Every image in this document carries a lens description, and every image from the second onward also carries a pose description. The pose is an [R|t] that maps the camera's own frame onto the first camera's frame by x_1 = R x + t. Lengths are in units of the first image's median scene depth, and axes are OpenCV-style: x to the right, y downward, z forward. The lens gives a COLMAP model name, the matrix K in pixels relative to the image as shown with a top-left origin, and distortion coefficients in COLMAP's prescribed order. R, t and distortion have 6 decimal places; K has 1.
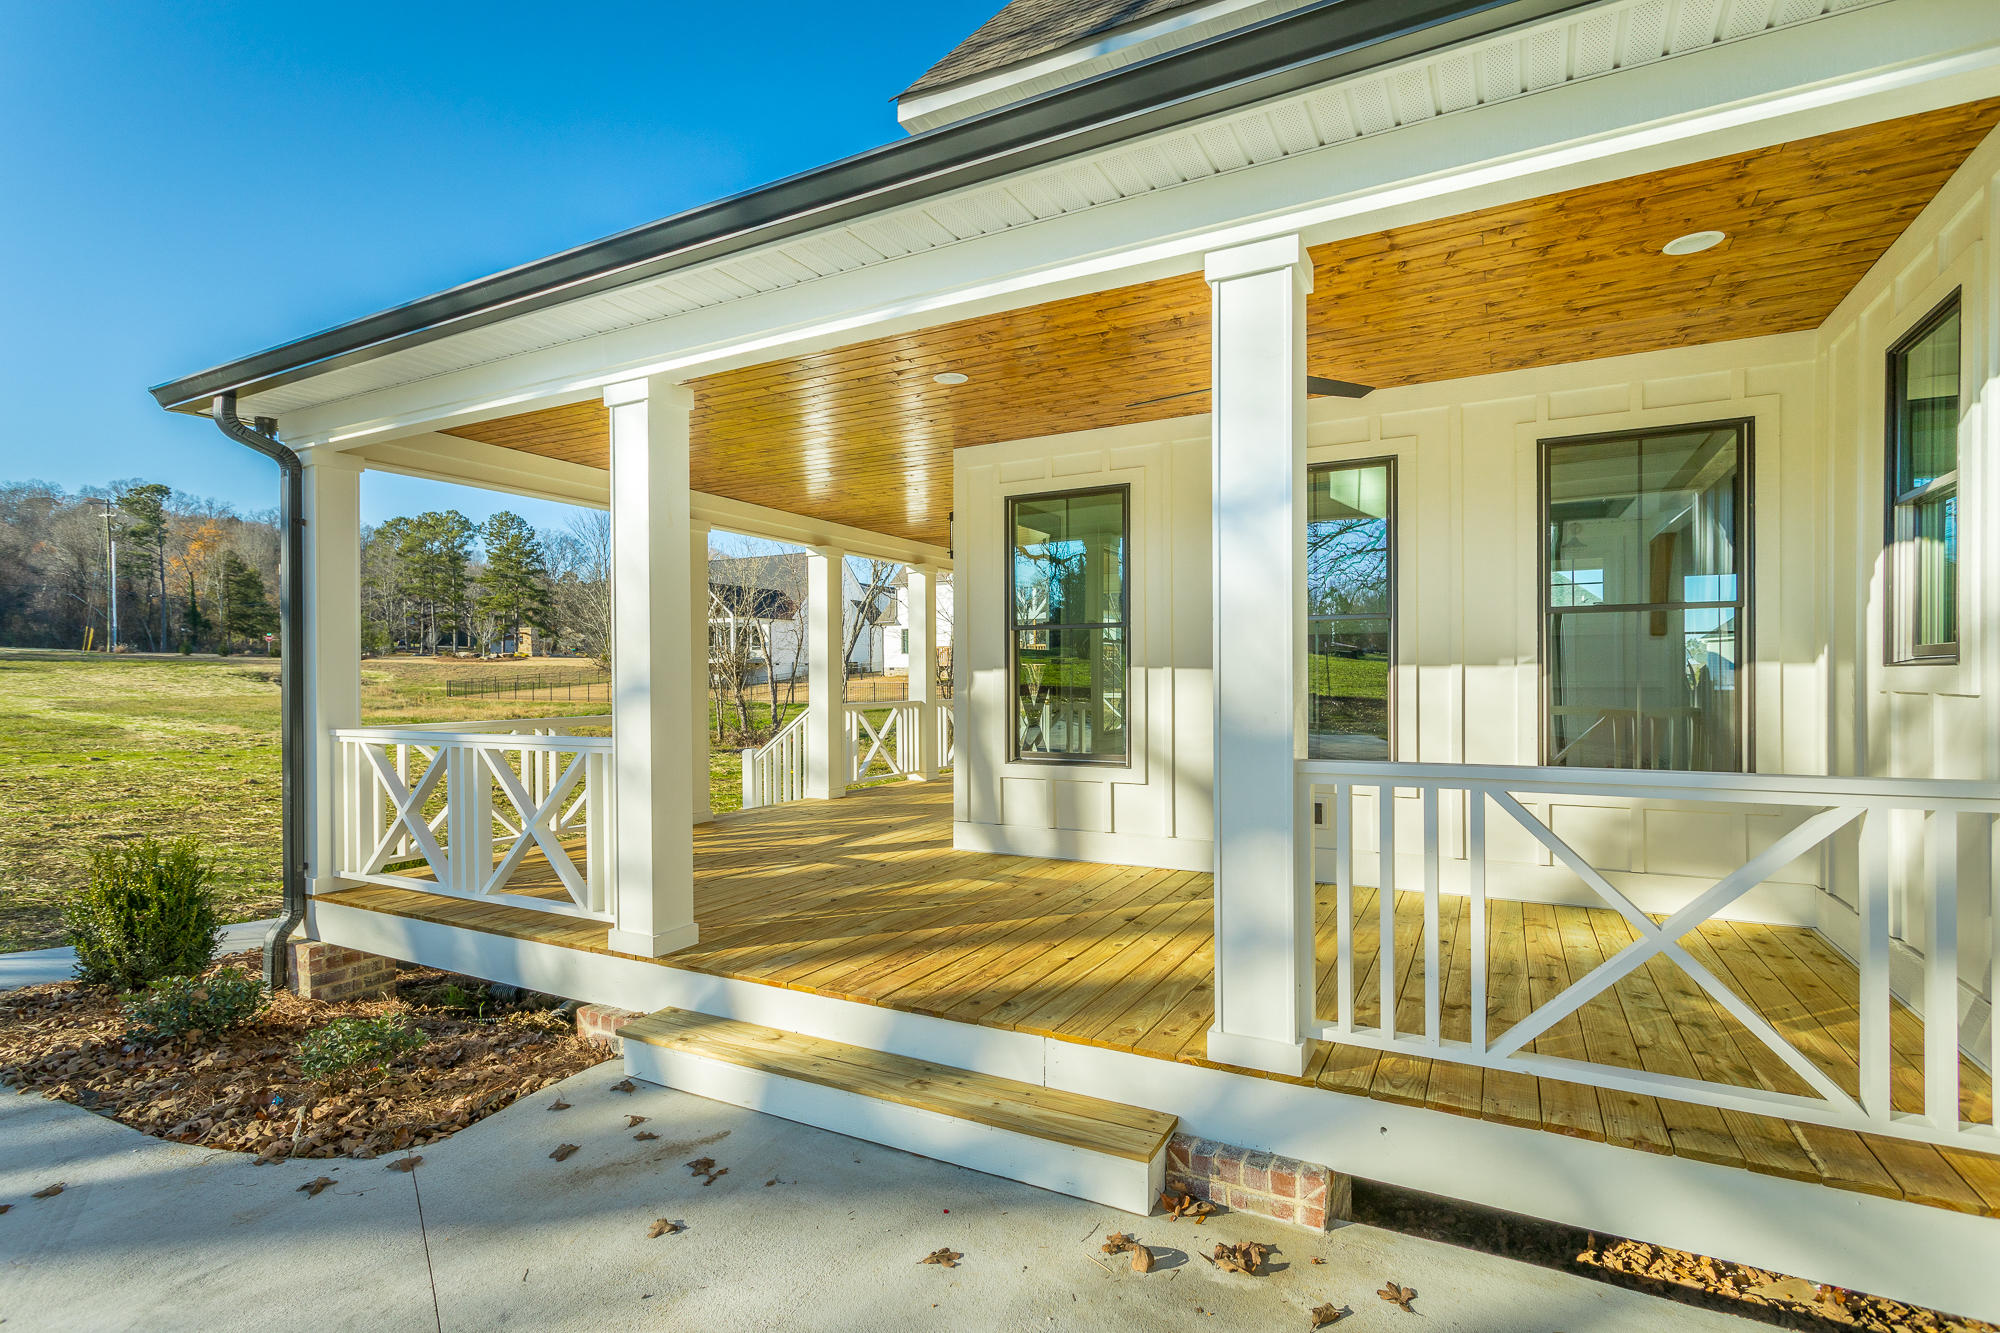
lens RADIAL K [[977.0, 0, 996.2], [0, 977.0, 674.9], [0, 0, 1]] dist [0.020350, 0.001164]
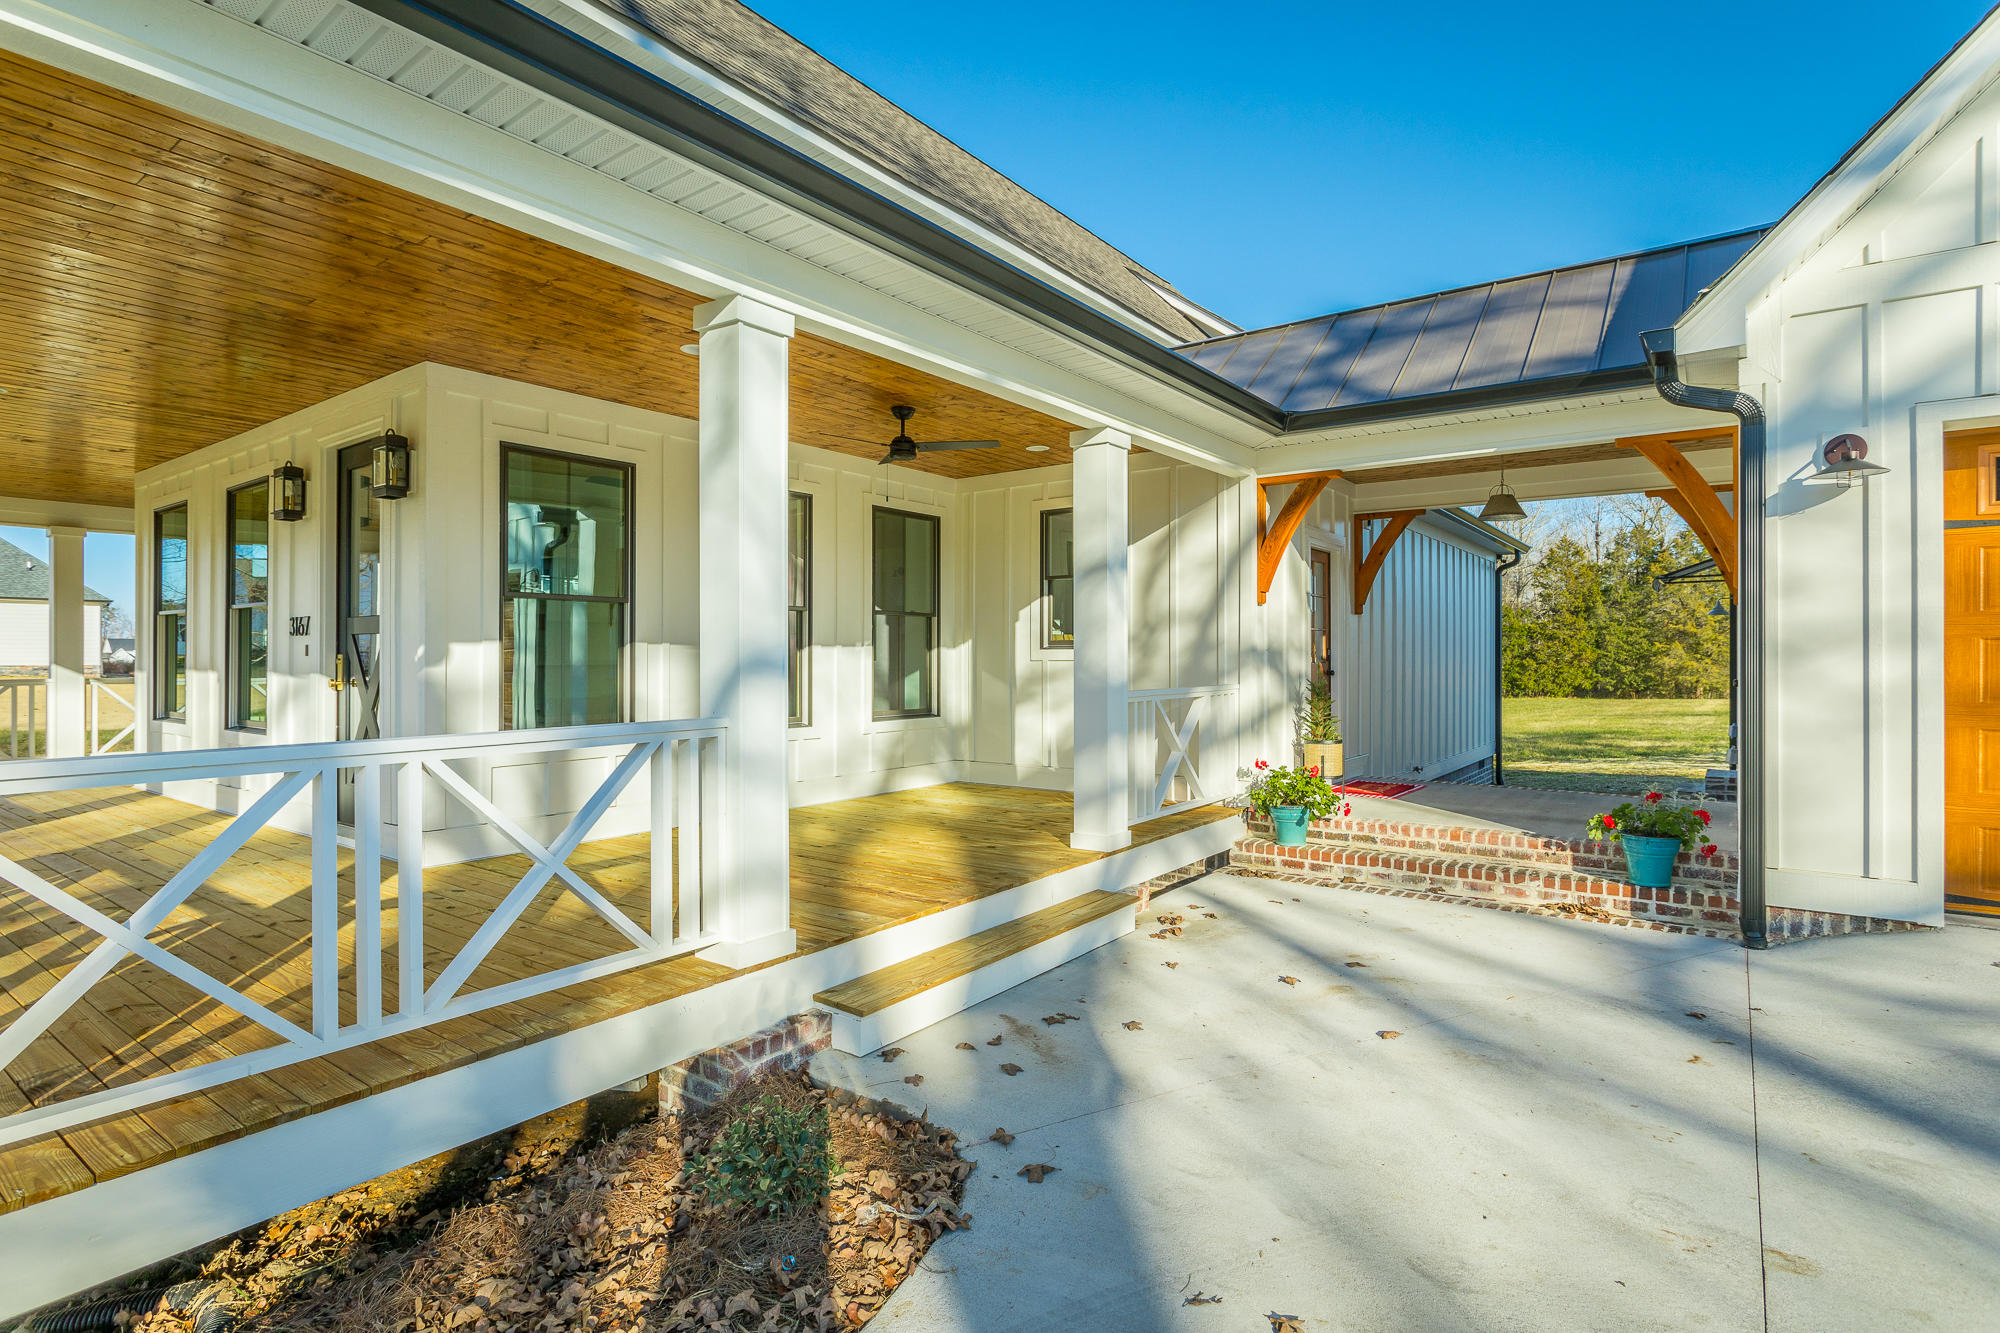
lens RADIAL K [[977.0, 0, 1006.1], [0, 977.0, 657.5], [0, 0, 1]] dist [0.020350, 0.001164]
pose [[0.142107, 0.001309, 0.989850, -1.103379], [-0.004573, 0.999989, -0.000666, 0.011876], [-0.989841, -0.004432, 0.142111, 0.605848]]
